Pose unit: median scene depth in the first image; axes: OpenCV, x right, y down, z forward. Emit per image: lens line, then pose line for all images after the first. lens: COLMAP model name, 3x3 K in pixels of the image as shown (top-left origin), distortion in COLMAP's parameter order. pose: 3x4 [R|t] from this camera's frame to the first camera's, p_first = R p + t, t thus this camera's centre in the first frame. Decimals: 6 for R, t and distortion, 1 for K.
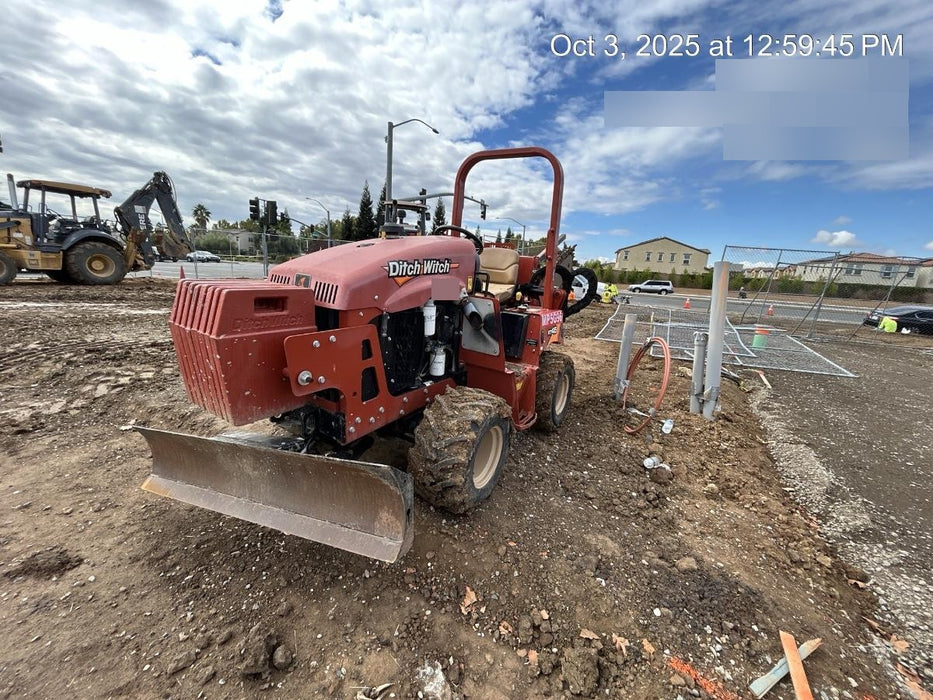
lens RADIAL K [[377.7, 0, 469.6], [0, 377.7, 348.3], [0, 0, 1]] dist [-0.001875, 0.000298]
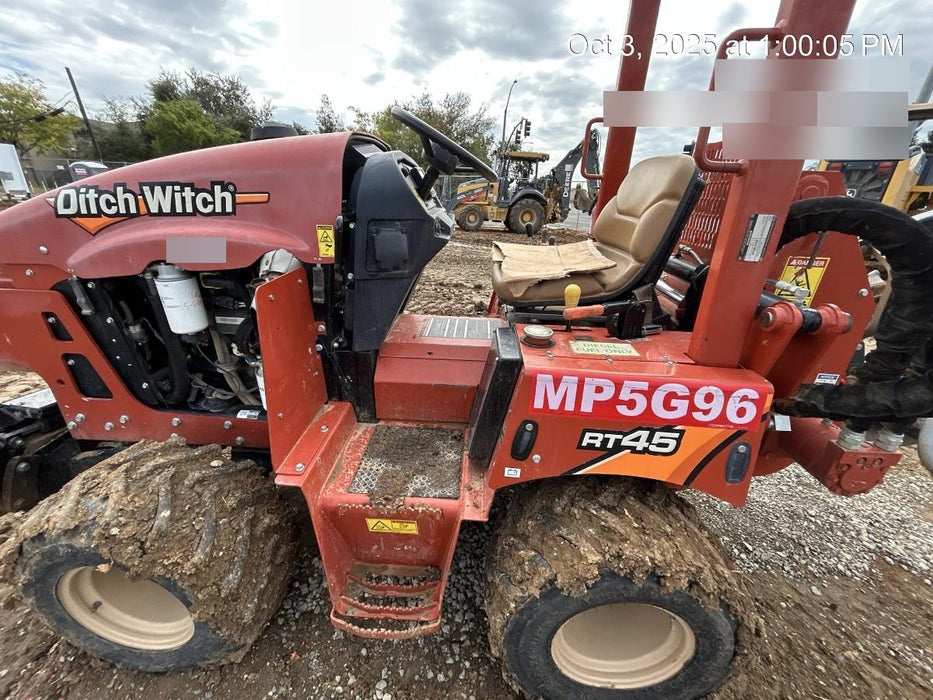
lens RADIAL K [[377.7, 0, 469.6], [0, 377.7, 348.3], [0, 0, 1]] dist [-0.001875, 0.000298]
pose [[0.488047, 0.288957, -0.823598, 0.061484], [-0.197684, 0.955683, 0.218156, -0.023817], [0.850136, 0.056342, 0.523540, 0.120387]]
